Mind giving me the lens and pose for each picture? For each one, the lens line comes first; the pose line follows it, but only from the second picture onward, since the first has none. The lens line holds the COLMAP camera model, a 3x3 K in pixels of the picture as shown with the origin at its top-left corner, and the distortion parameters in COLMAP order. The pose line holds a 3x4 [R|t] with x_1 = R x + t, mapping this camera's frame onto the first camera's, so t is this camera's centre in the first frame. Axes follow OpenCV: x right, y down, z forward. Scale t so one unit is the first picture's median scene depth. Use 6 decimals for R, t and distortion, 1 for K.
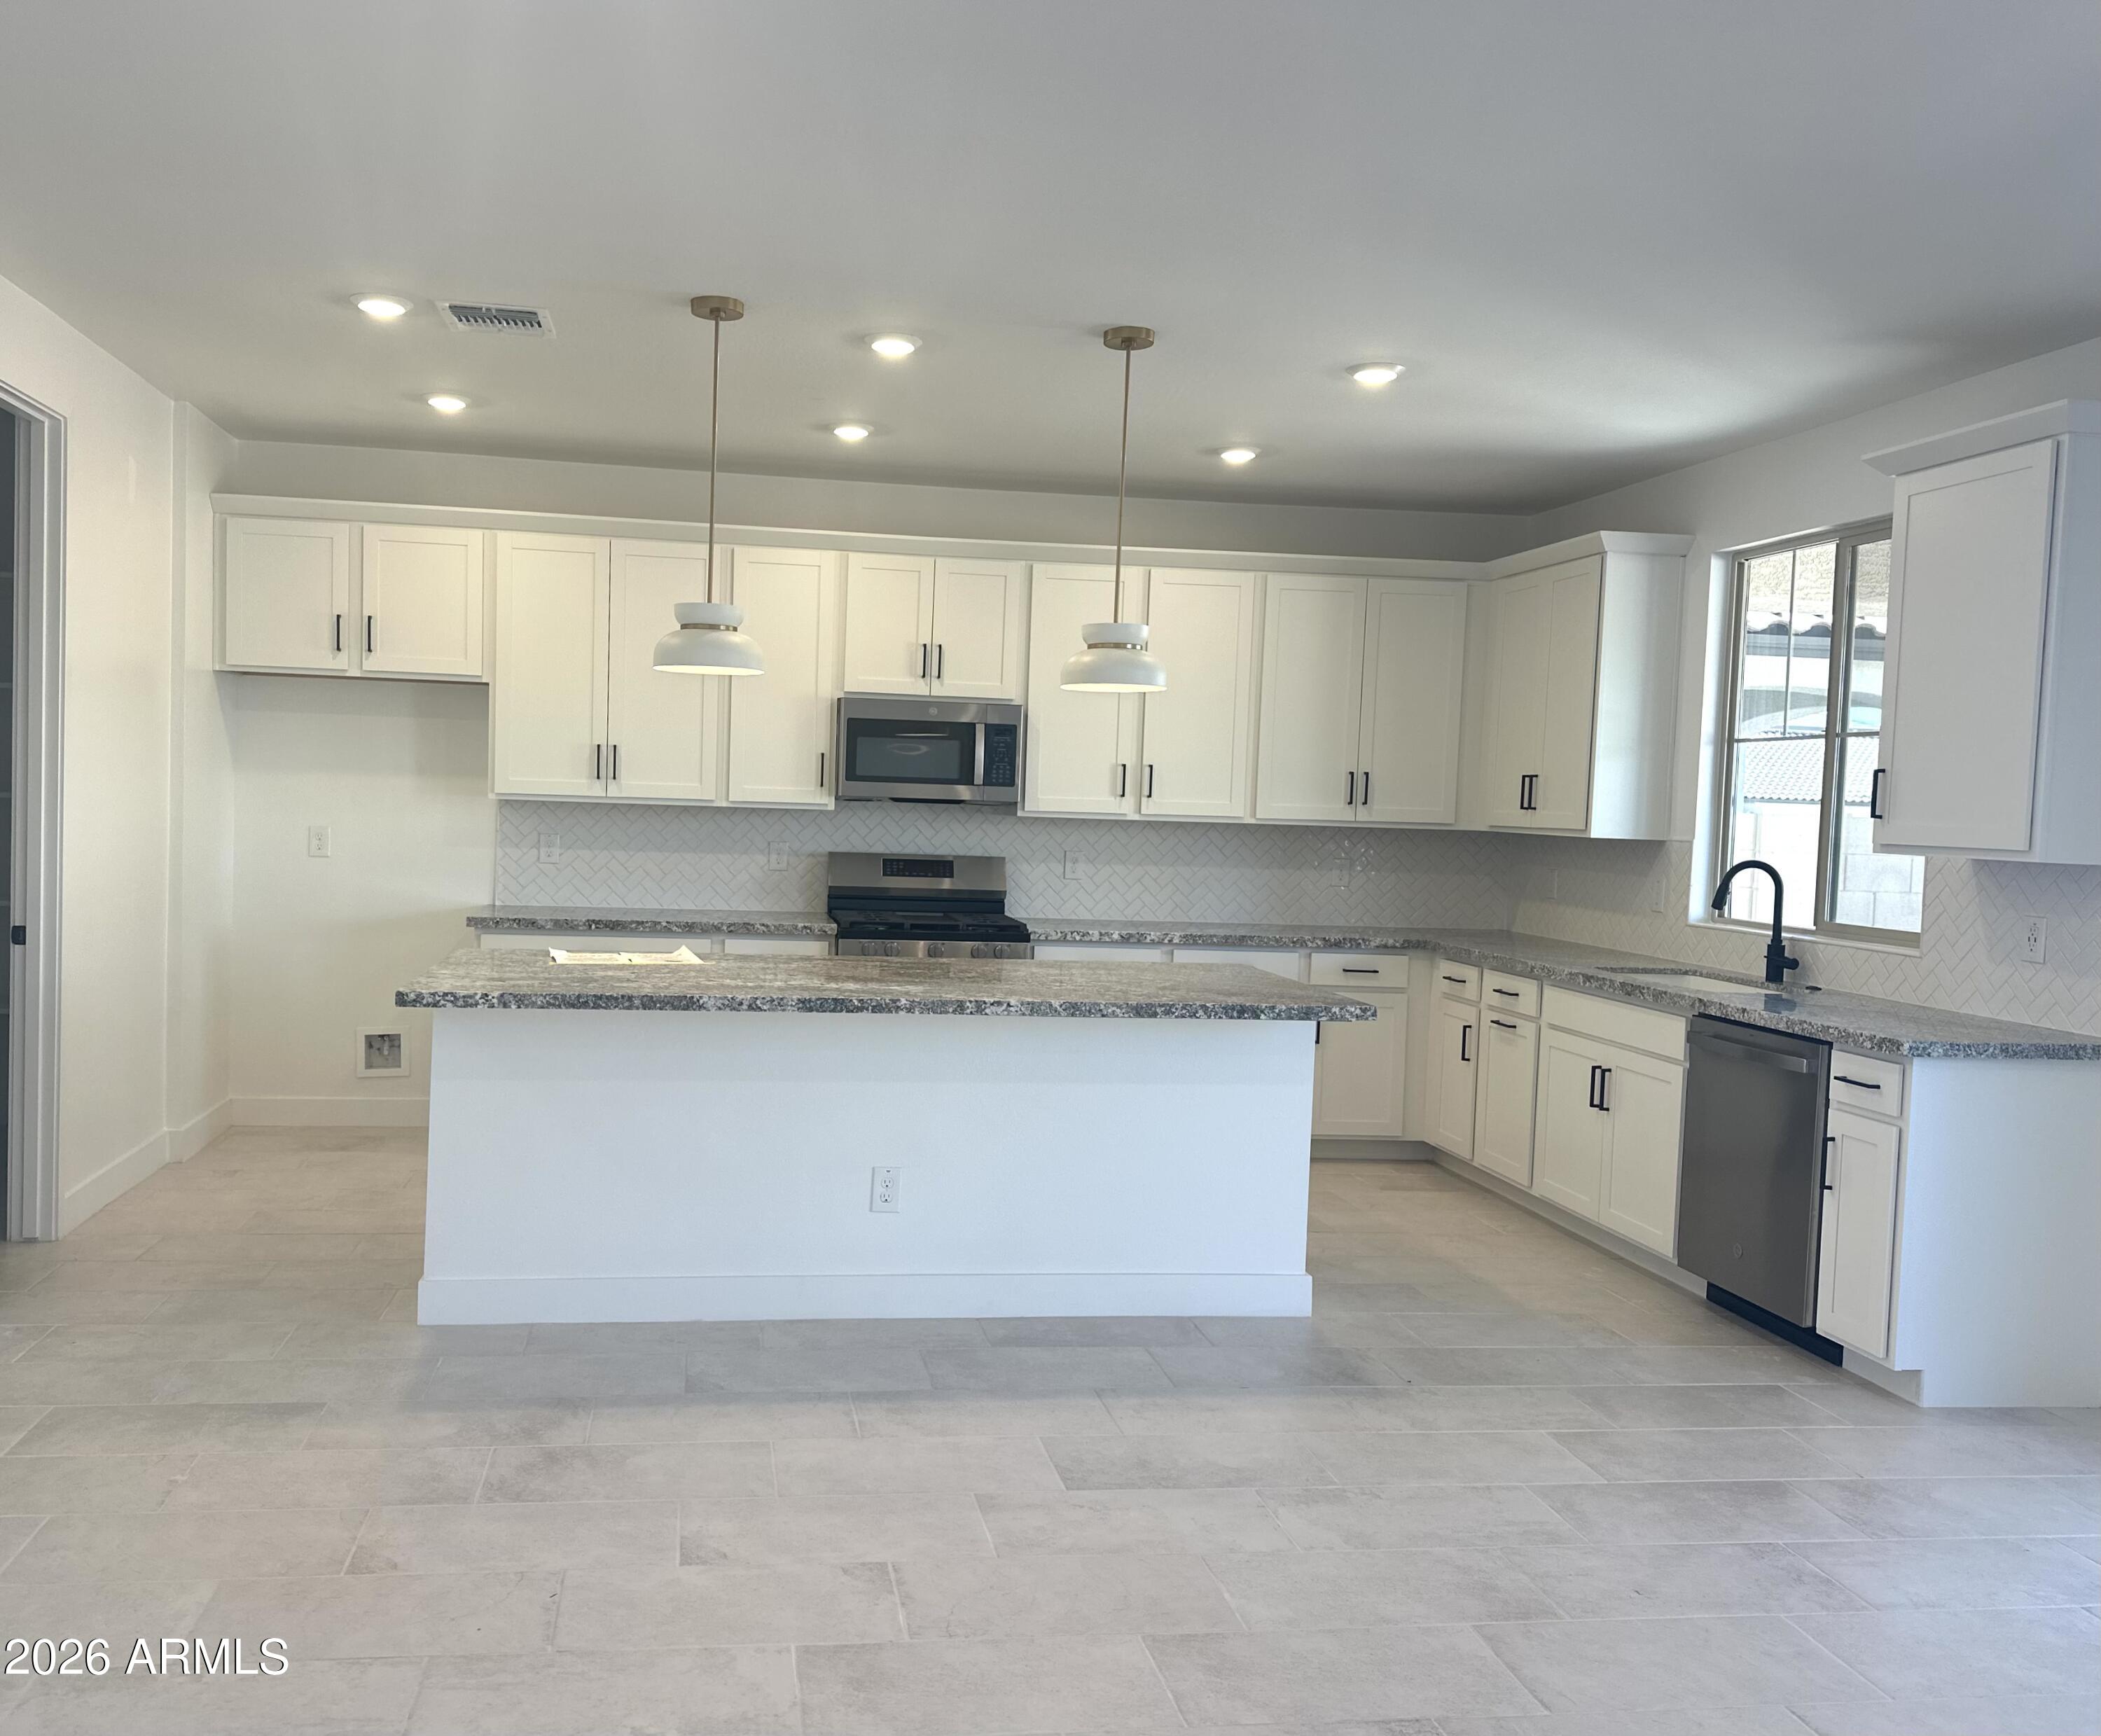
lens RADIAL K [[1564.3, 0, 1050.2], [0, 1564.3, 867.0], [0, 0, 1]] dist [-0.082994, -0.000398]
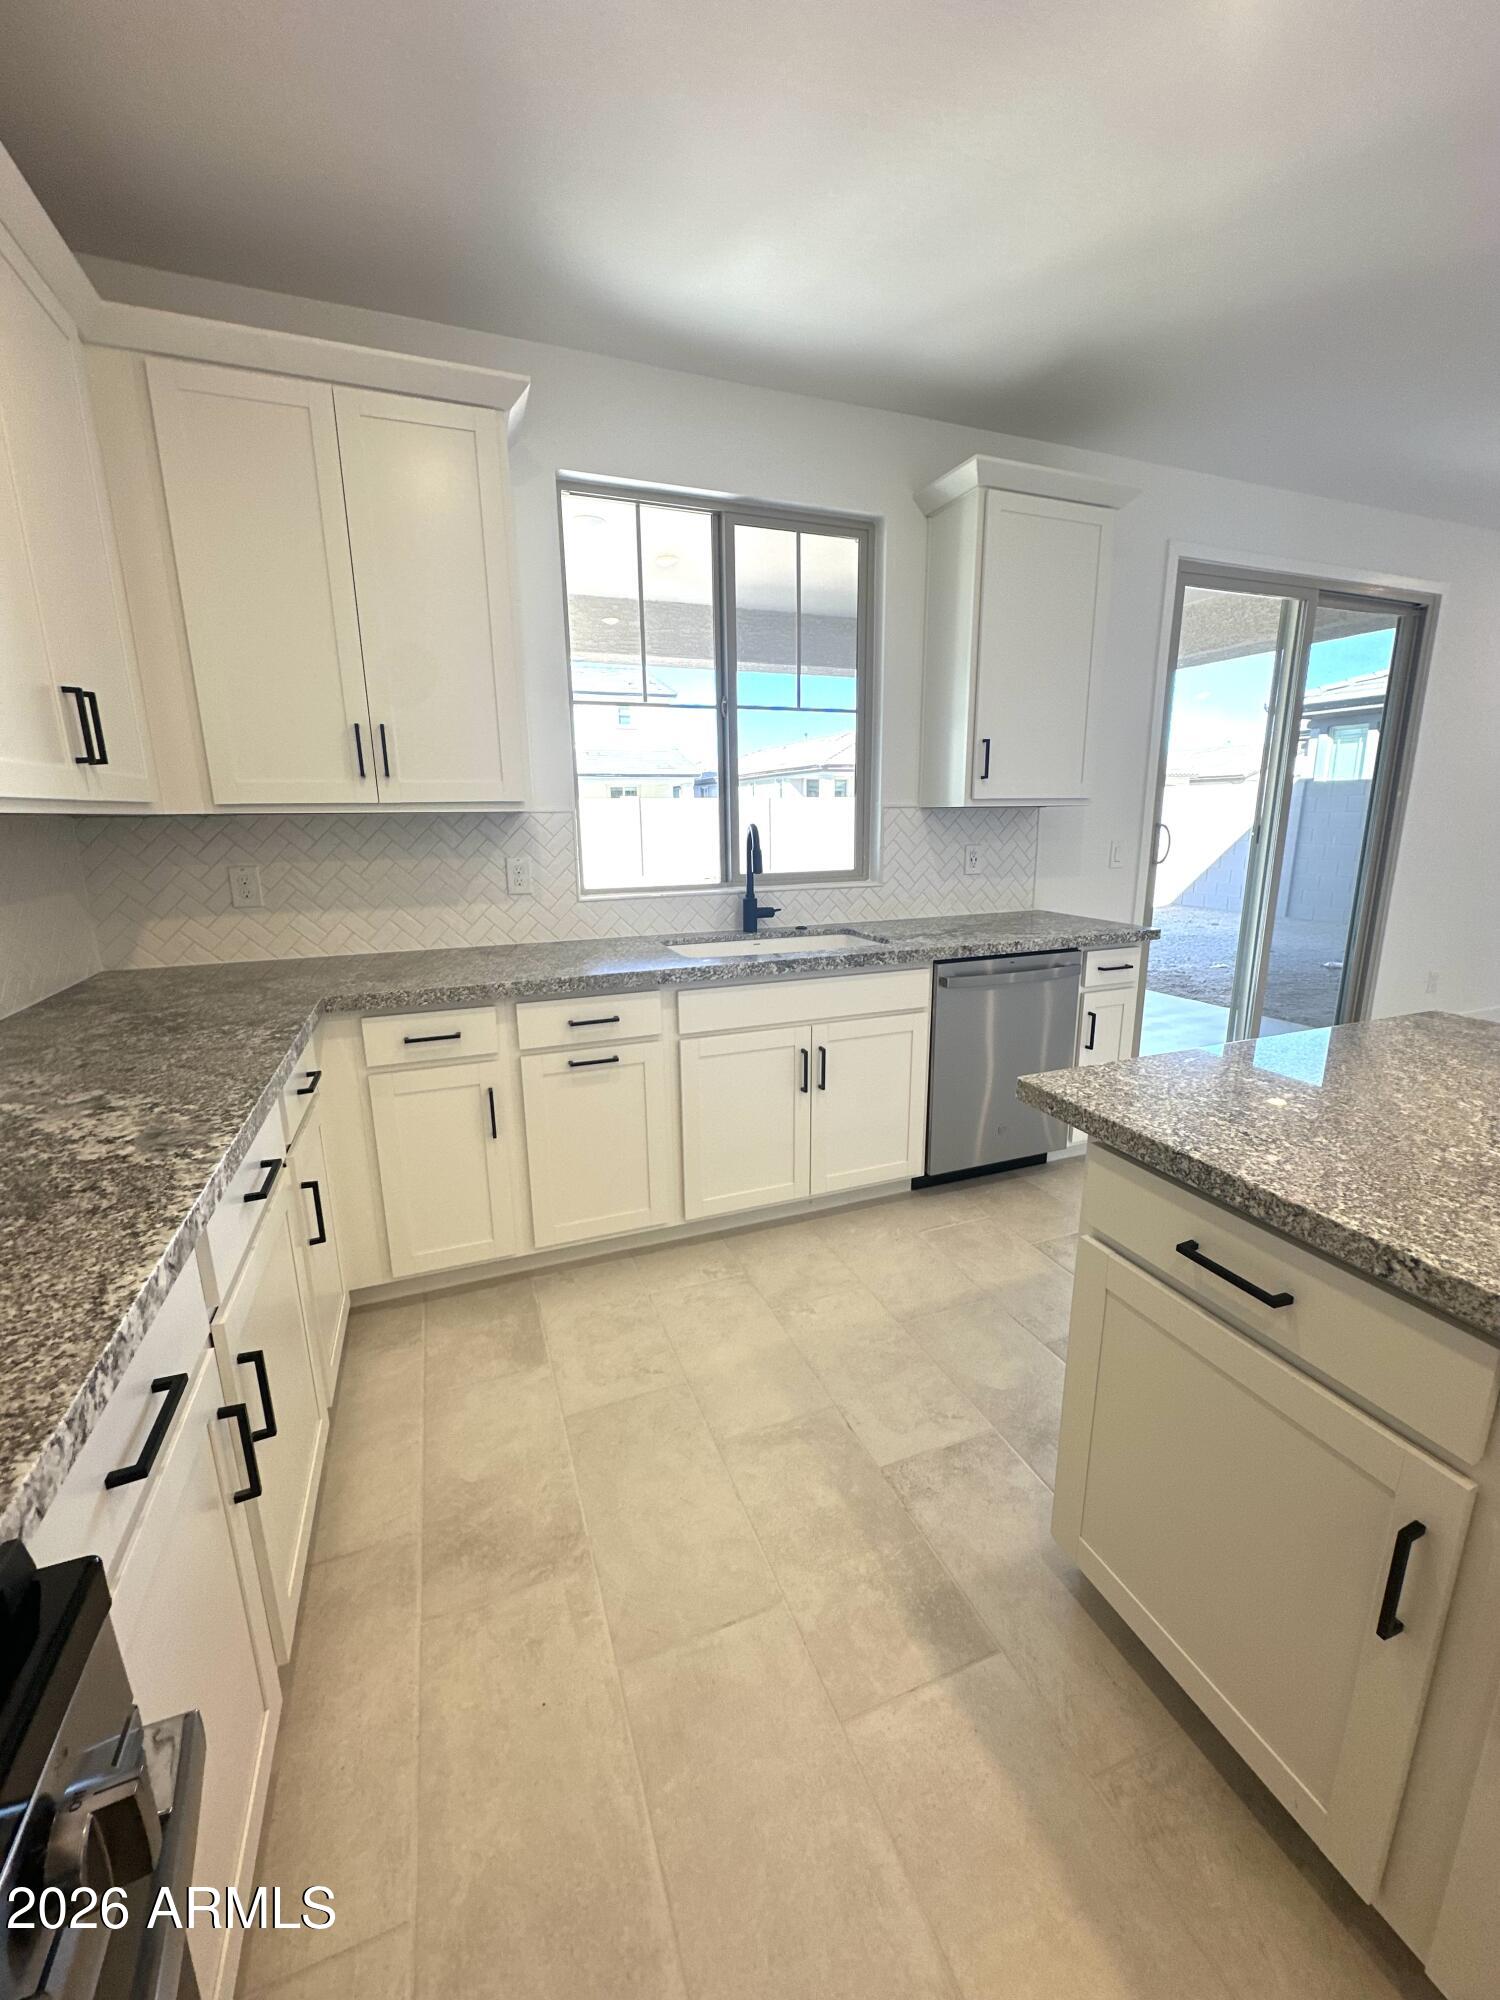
lens RADIAL K [[799.8, 0, 752.4], [0, 799.8, 993.7], [0, 0, 1]] dist [-0.008218, 0.000166]
pose [[-0.164313, -0.247802, 0.954775, -0.101949], [0.046271, 0.964929, 0.258400, -0.033442], [-0.985322, 0.086637, -0.147084, 1.094673]]
